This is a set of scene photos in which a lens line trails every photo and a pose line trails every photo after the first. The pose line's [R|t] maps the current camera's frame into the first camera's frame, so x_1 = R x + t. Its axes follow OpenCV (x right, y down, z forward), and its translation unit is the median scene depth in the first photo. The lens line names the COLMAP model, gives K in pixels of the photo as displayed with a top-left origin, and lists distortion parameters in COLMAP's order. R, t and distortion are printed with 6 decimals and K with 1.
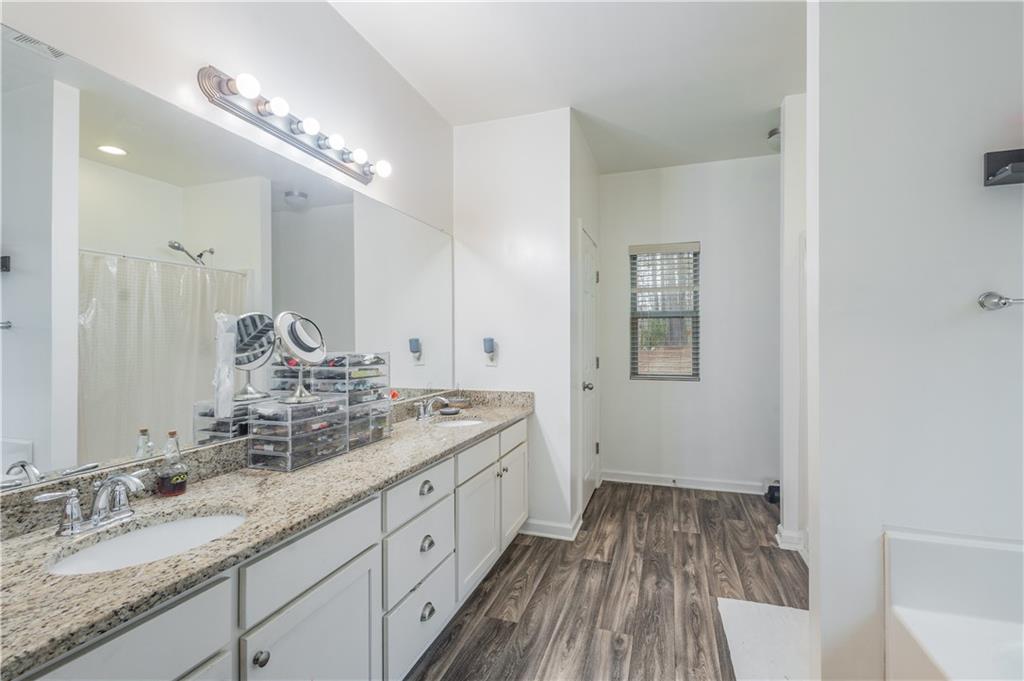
lens RADIAL K [[469.5, 0, 507.8], [0, 469.5, 343.4], [0, 0, 1]] dist [0.007617, 0.000641]
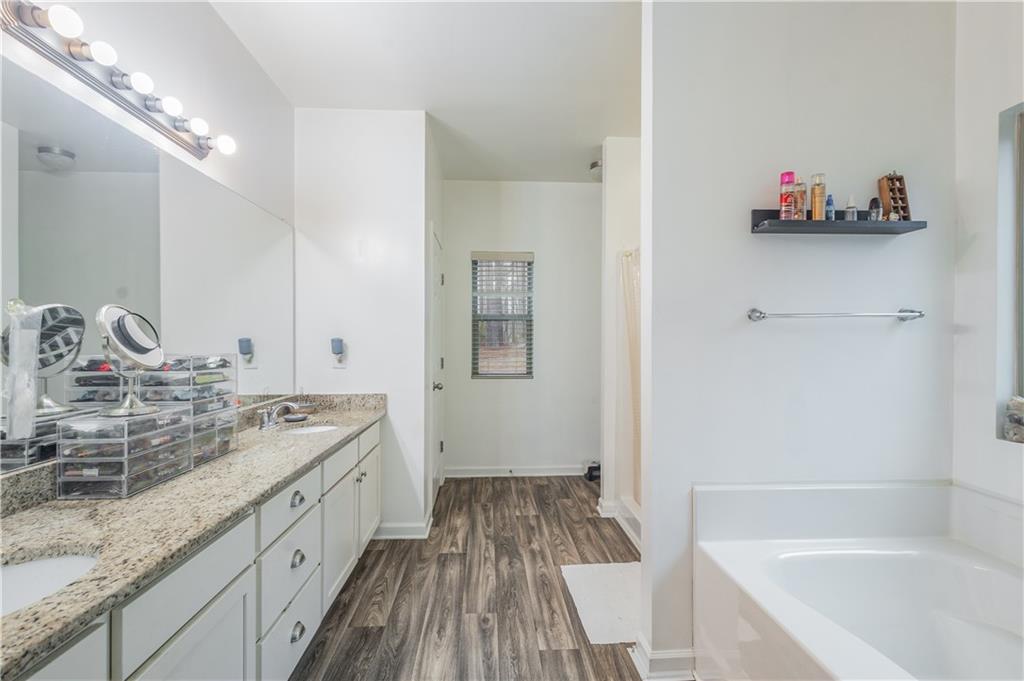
lens RADIAL K [[472.9, 0, 511.0], [0, 472.9, 346.5], [0, 0, 1]] dist [0.010319, -0.005315]
pose [[0.926548, 0.000269, 0.376177, -0.111445], [-0.001830, 0.999991, 0.003792, 0.000623], [-0.376172, -0.004202, 0.926540, -0.023522]]
